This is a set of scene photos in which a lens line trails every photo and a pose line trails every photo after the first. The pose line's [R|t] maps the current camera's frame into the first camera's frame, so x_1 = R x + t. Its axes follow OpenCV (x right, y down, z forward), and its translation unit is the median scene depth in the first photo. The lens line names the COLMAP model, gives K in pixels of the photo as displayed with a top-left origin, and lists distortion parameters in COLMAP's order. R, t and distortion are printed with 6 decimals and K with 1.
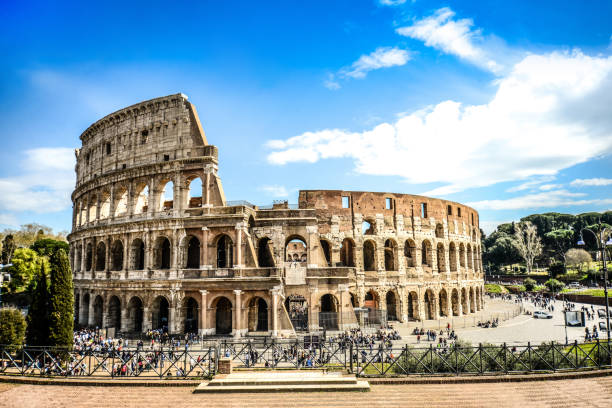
lens RADIAL K [[454.5, 0, 306.1], [0, 454.5, 201.7], [0, 0, 1]] dist [-0.034945, -0.000460]
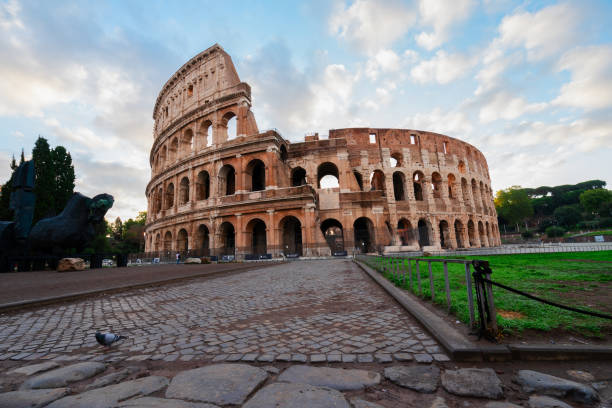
lens RADIAL K [[281.0, 0, 306.7], [0, 281.0, 201.0], [0, 0, 1]] dist [-0.009465, -0.000079]
pose [[0.992305, -0.052910, -0.111943, -0.002414], [0.048980, 0.998093, -0.037568, 0.178398], [0.113717, 0.031796, 0.993004, 0.351646]]
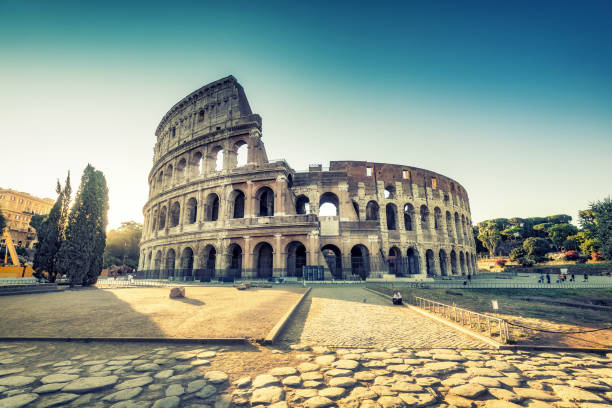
lens RADIAL K [[283.3, 0, 307.4], [0, 283.3, 206.2], [0, 0, 1]] dist [0.002172, -0.000203]
pose [[0.999078, -0.003779, -0.042764, -0.046056], [0.000462, 0.997006, -0.077321, 0.158165], [0.042929, 0.077230, 0.996089, 0.288853]]
